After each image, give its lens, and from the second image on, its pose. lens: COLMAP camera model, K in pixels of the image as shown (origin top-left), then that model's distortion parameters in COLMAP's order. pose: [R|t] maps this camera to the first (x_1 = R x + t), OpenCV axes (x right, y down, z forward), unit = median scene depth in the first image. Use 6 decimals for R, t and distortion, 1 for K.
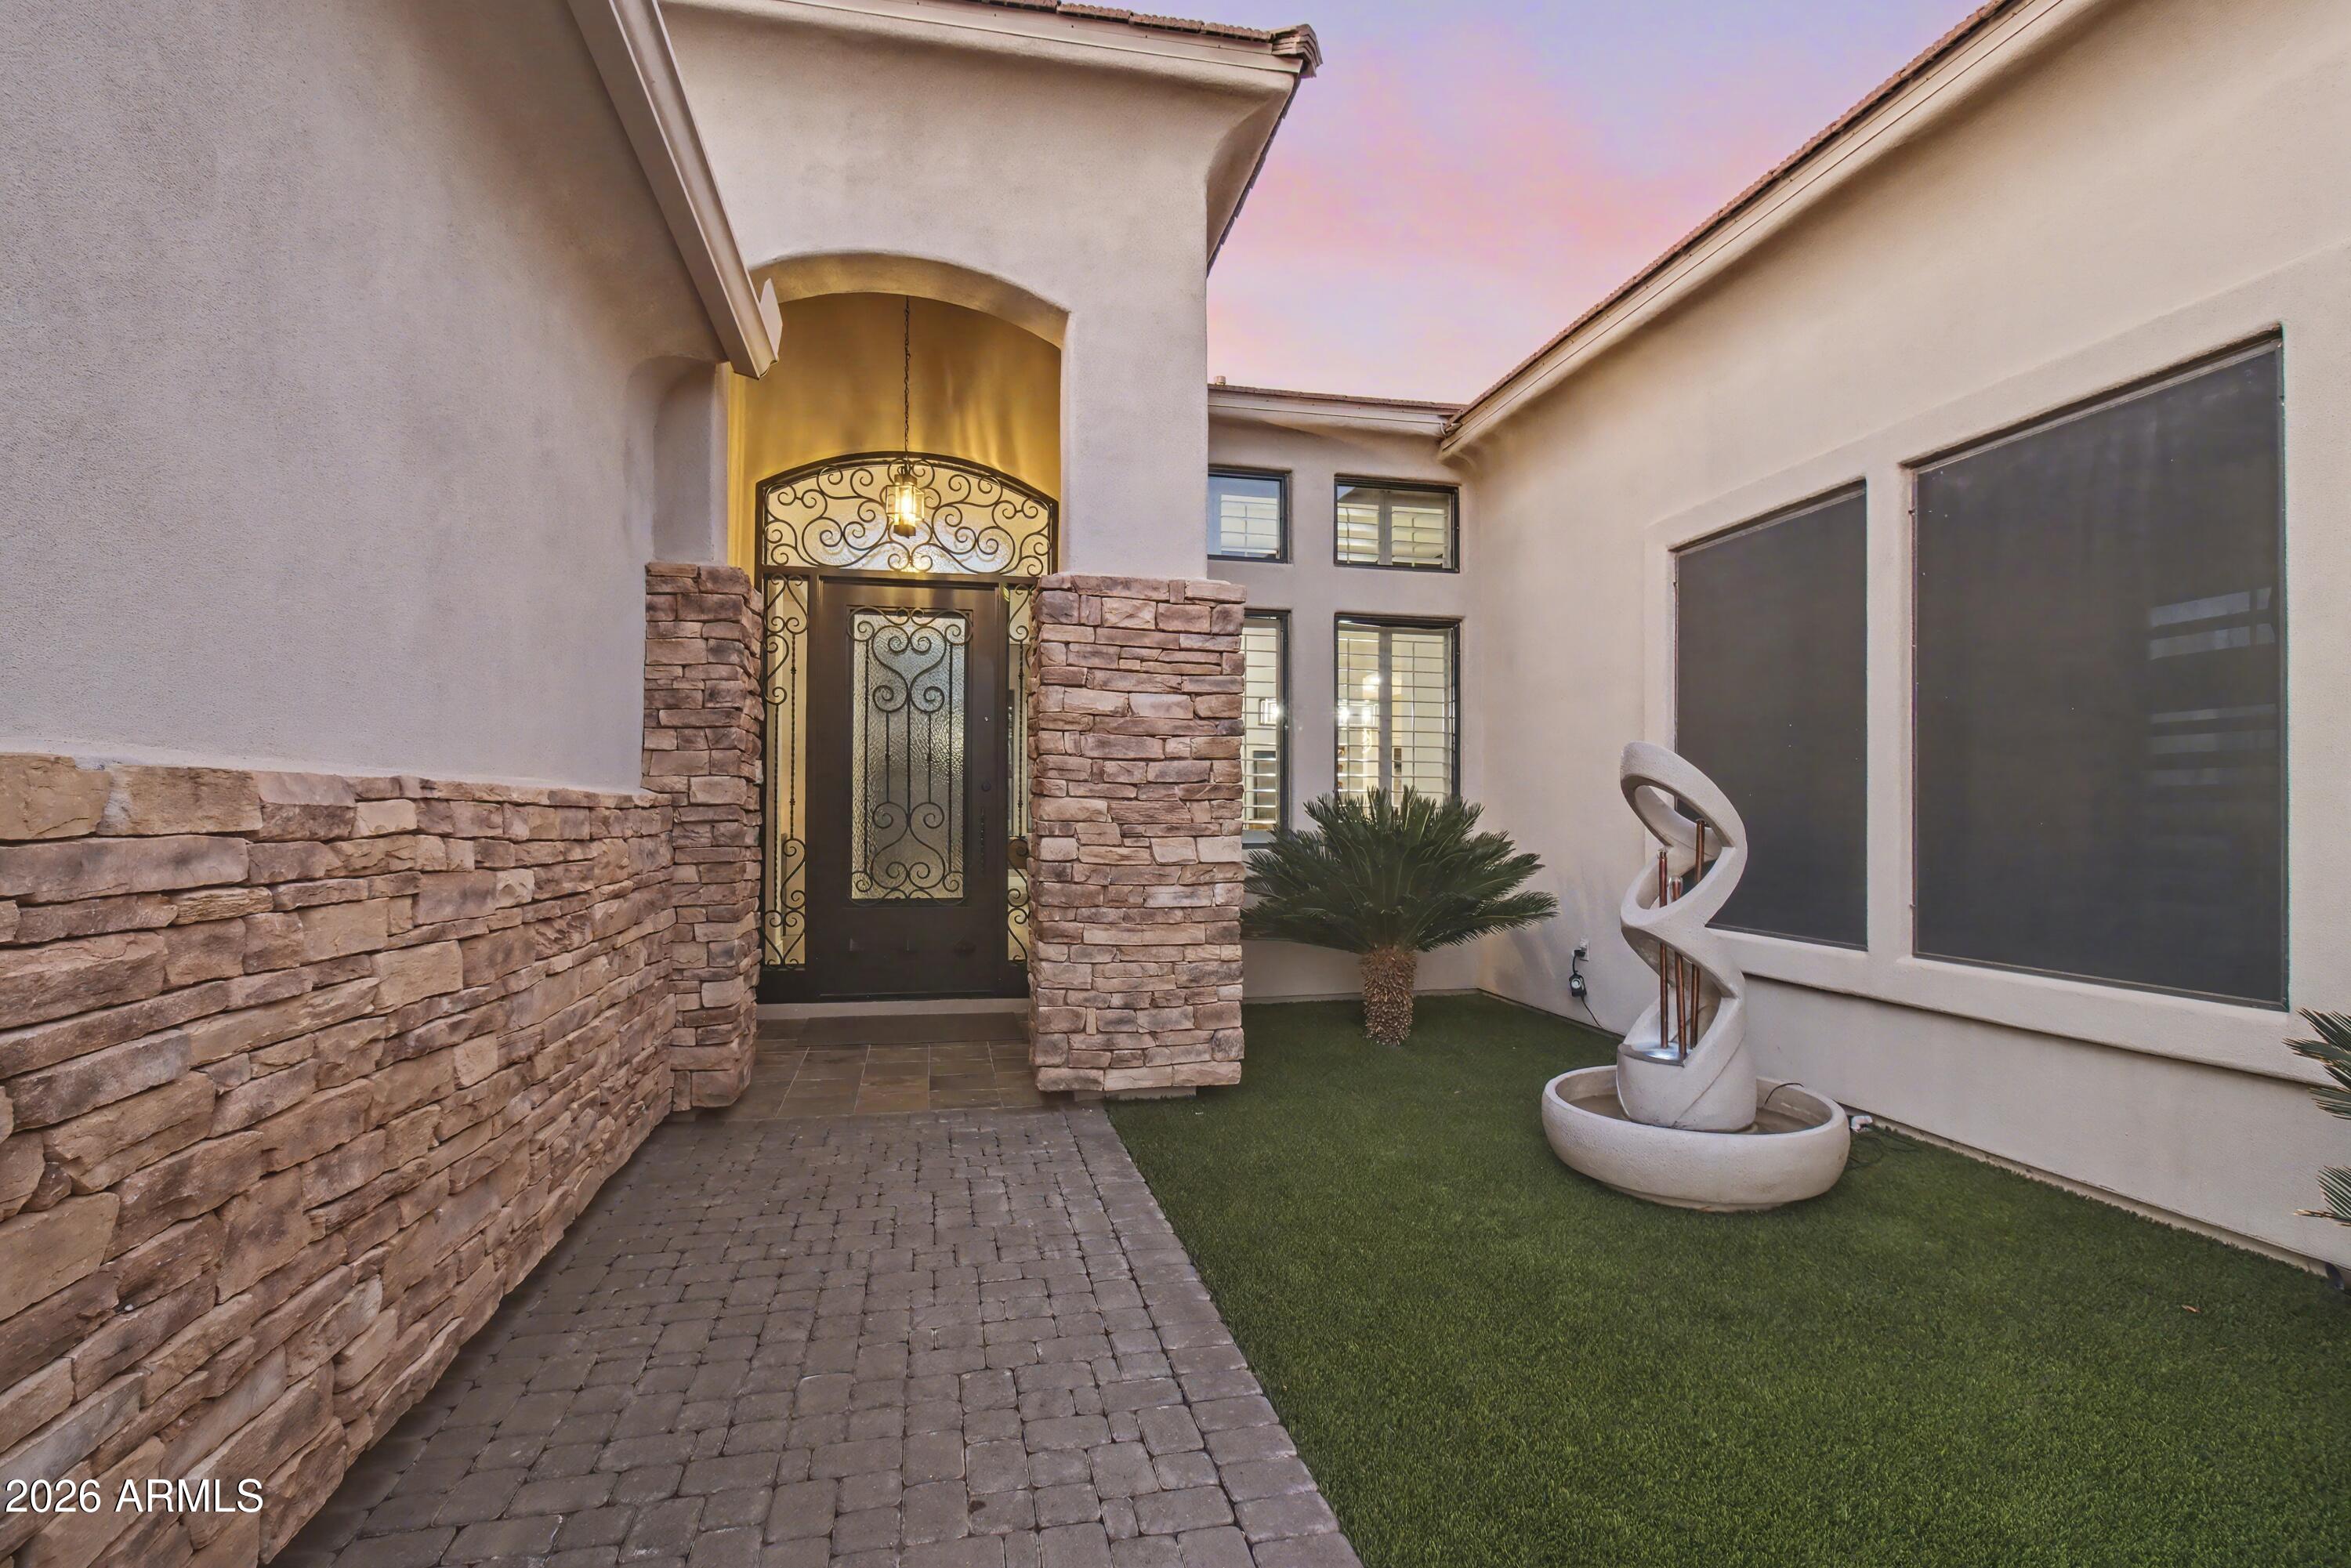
lens RADIAL K [[1110.0, 0, 1167.5], [0, 1110.0, 794.3], [0, 0, 1]] dist [-0.001801, -0.000306]
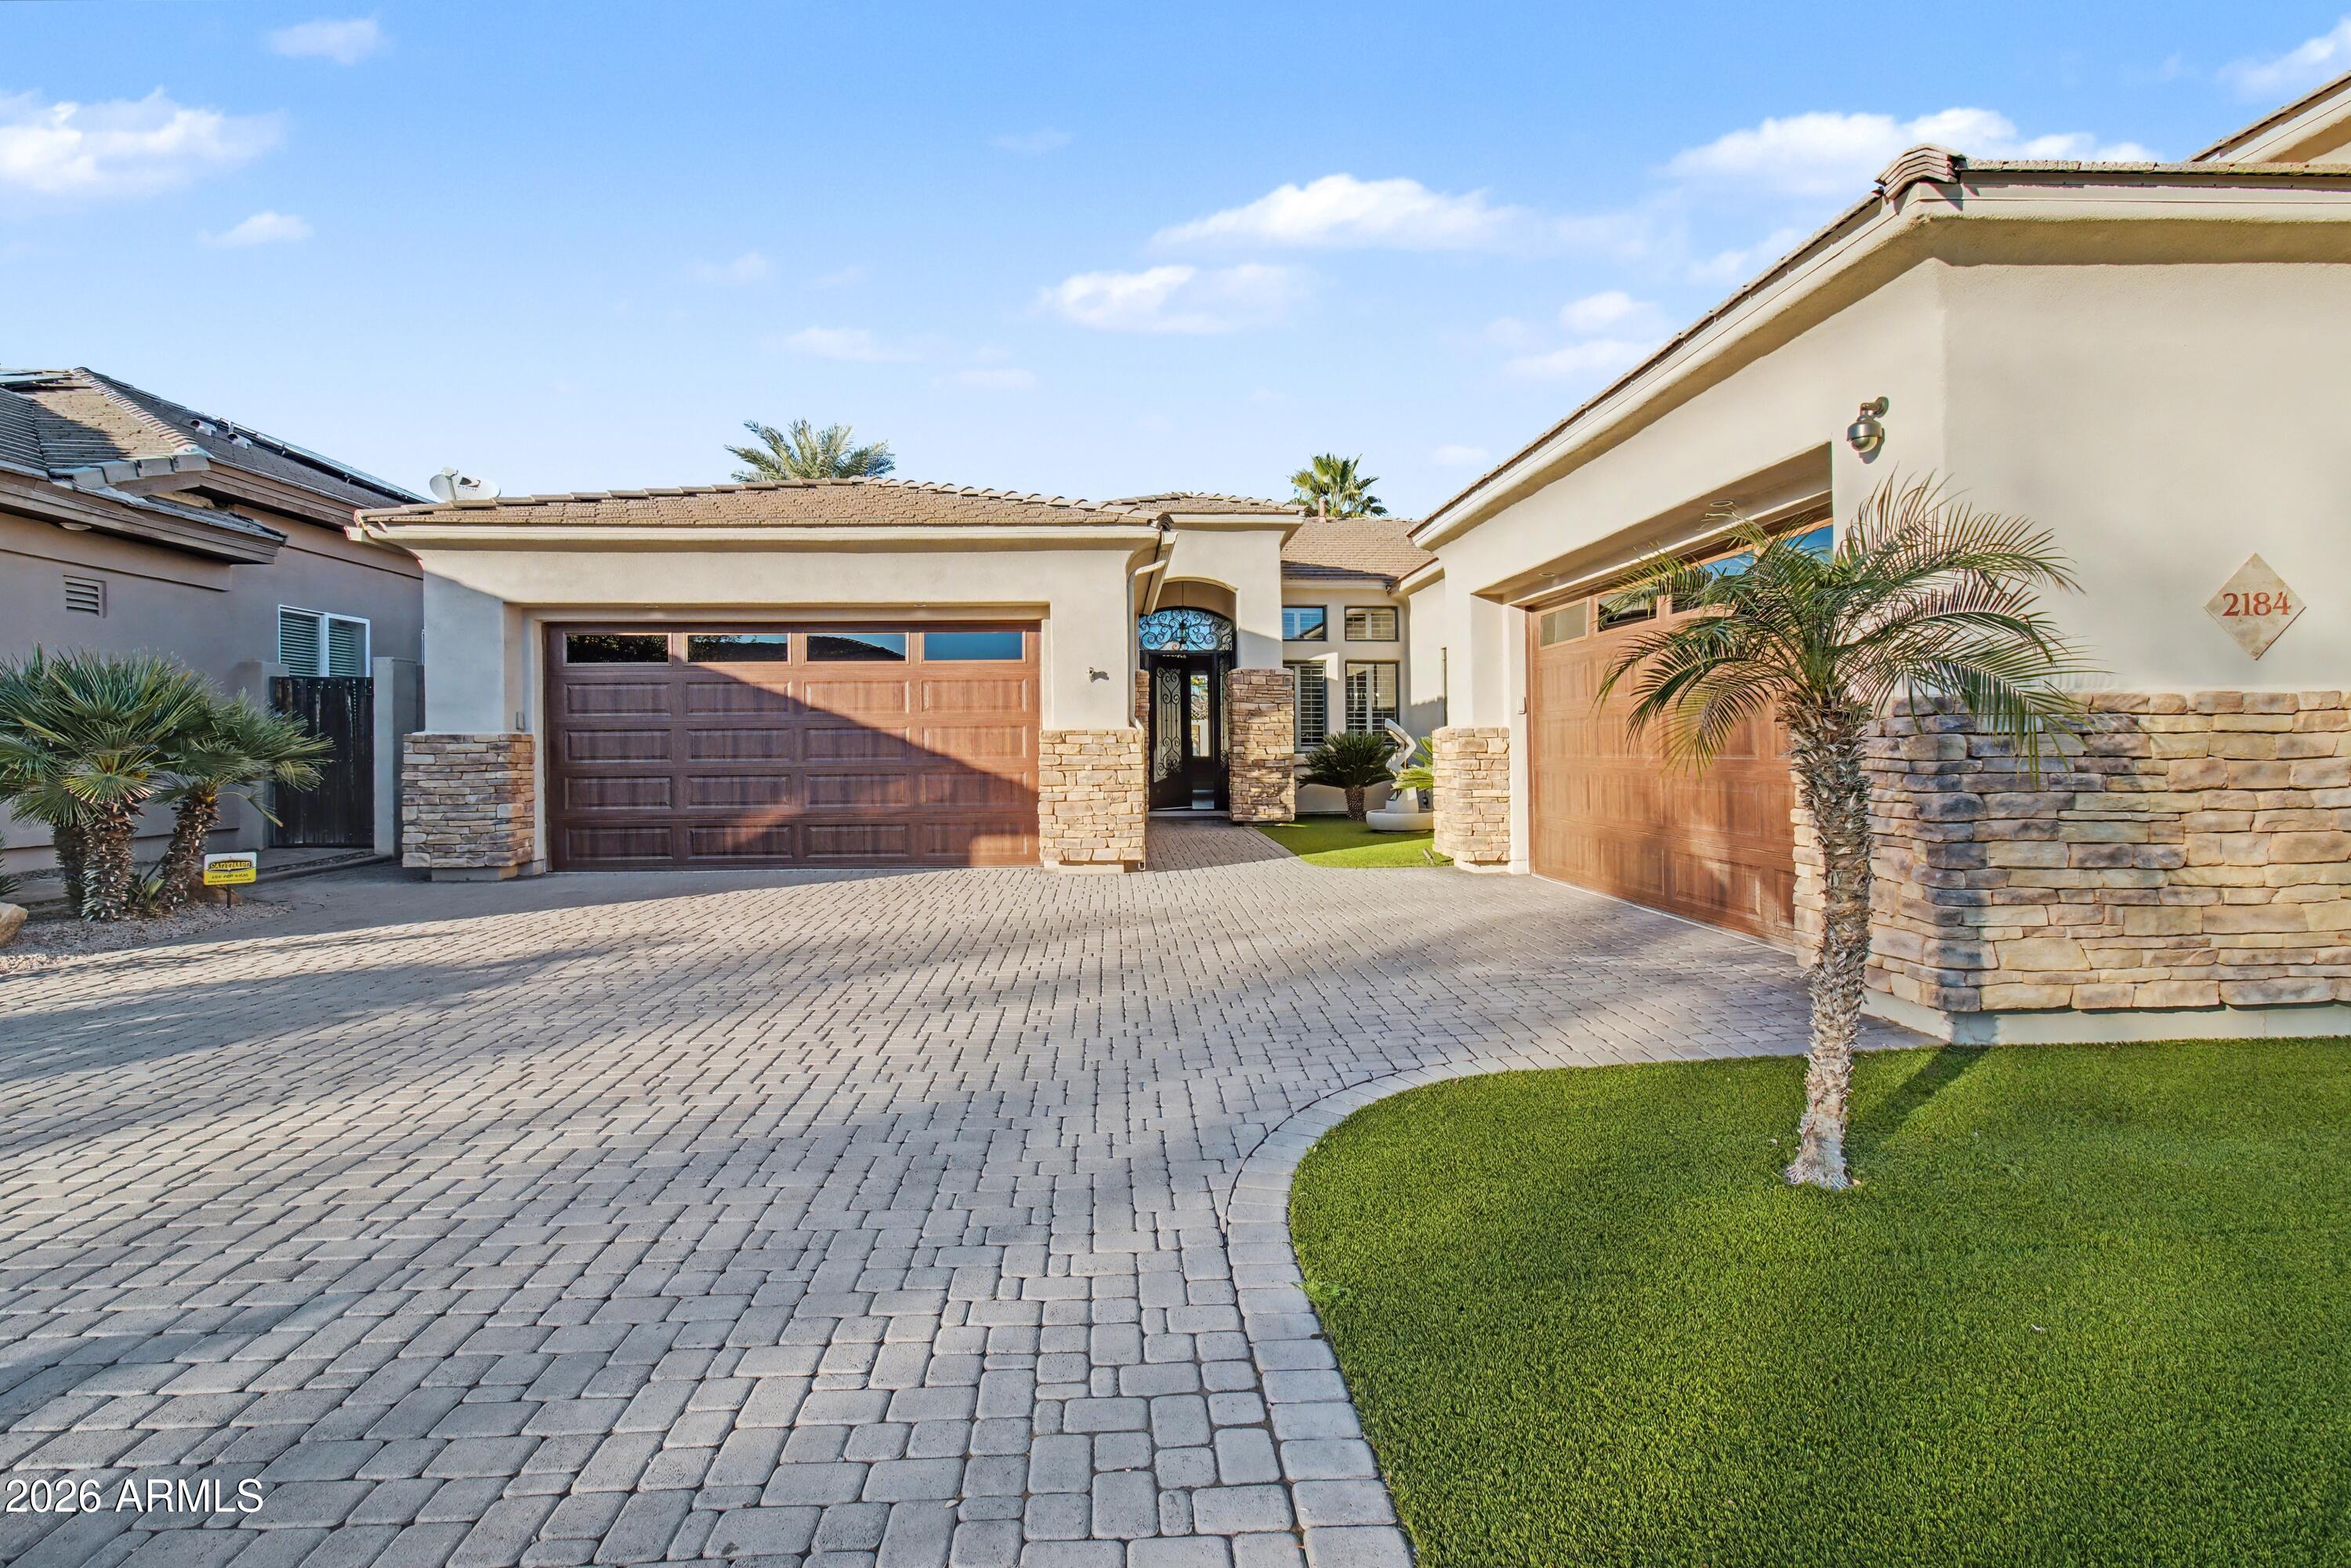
lens RADIAL K [[1087.8, 0, 1175.7], [0, 1087.8, 739.5], [0, 0, 1]] dist [-0.004373, 0.001860]
pose [[0.990176, -0.007454, -0.139629, 0.129762], [0.009056, 0.999900, 0.010843, -0.016564], [0.139534, -0.012001, 0.990145, -1.698744]]
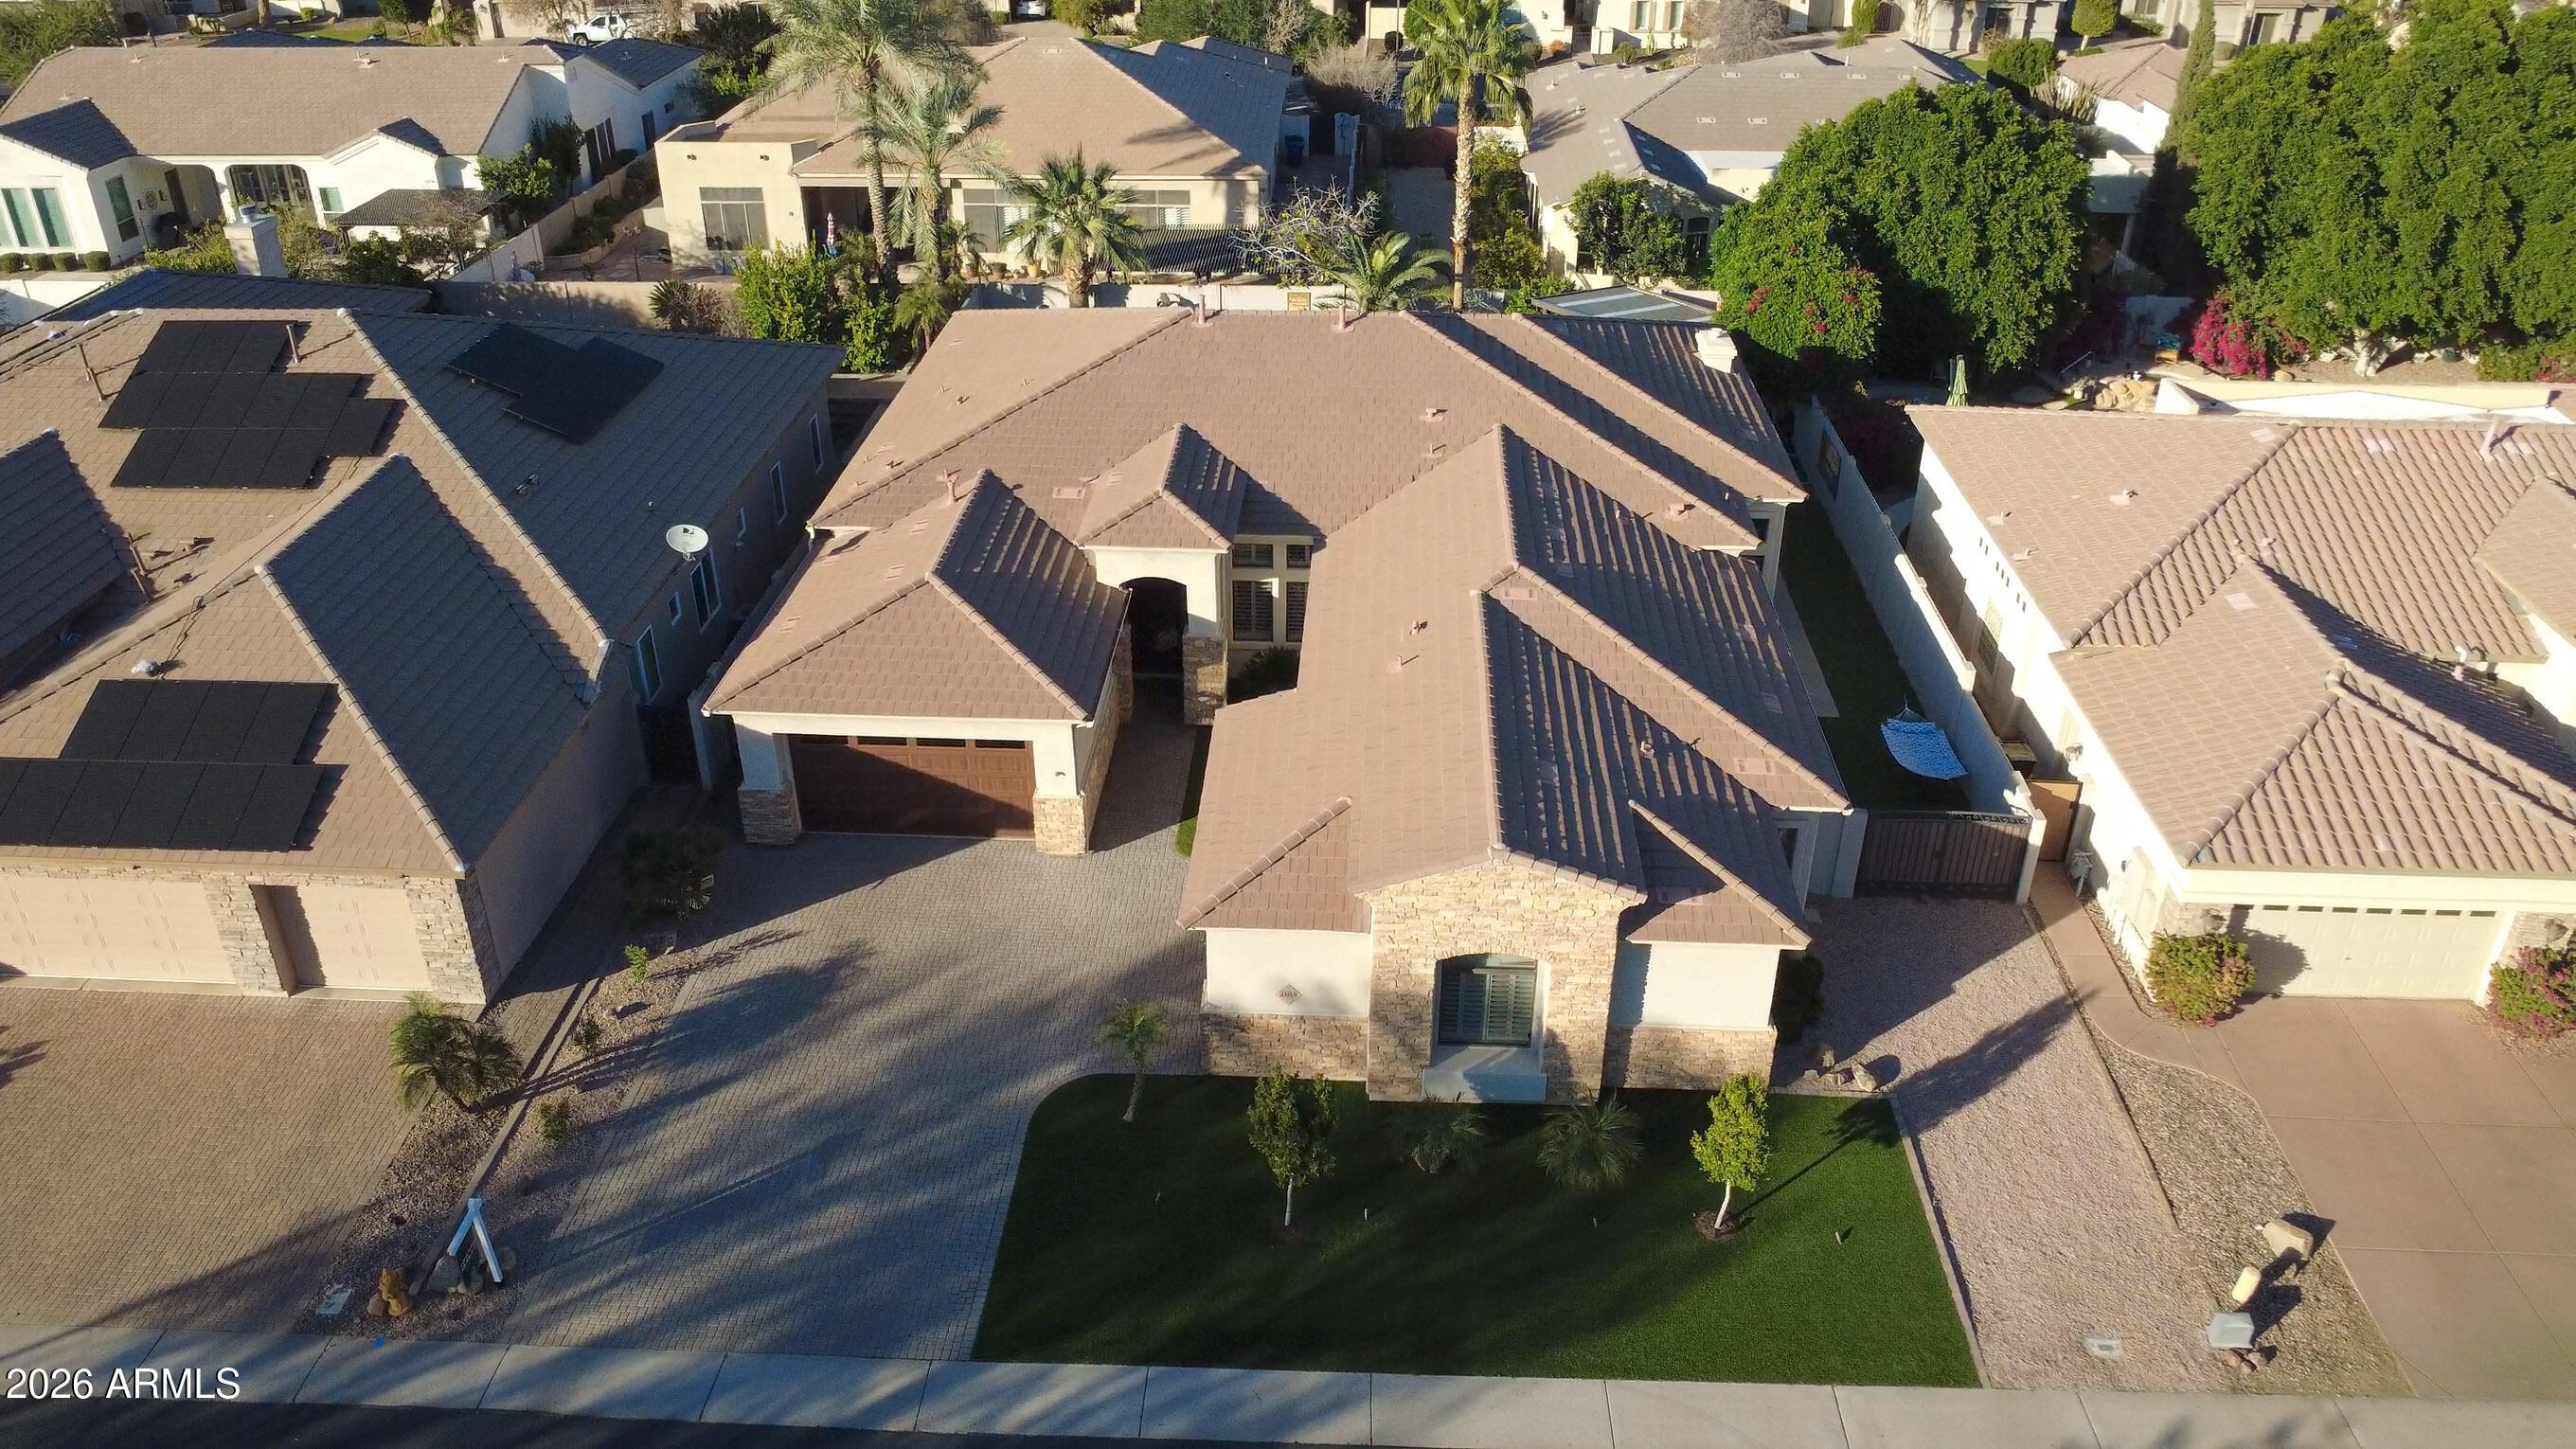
lens RADIAL K [[1847.8, 0, 1288.0], [0, 1847.8, 724.5], [0, 0, 1]] dist [-0.026399, -0.004182]
pose [[0.967742, 0.129257, -0.216260, 1.581868], [-0.001901, 0.862087, 0.506756, -2.939064], [0.251937, -0.489998, 0.834524, -4.391980]]
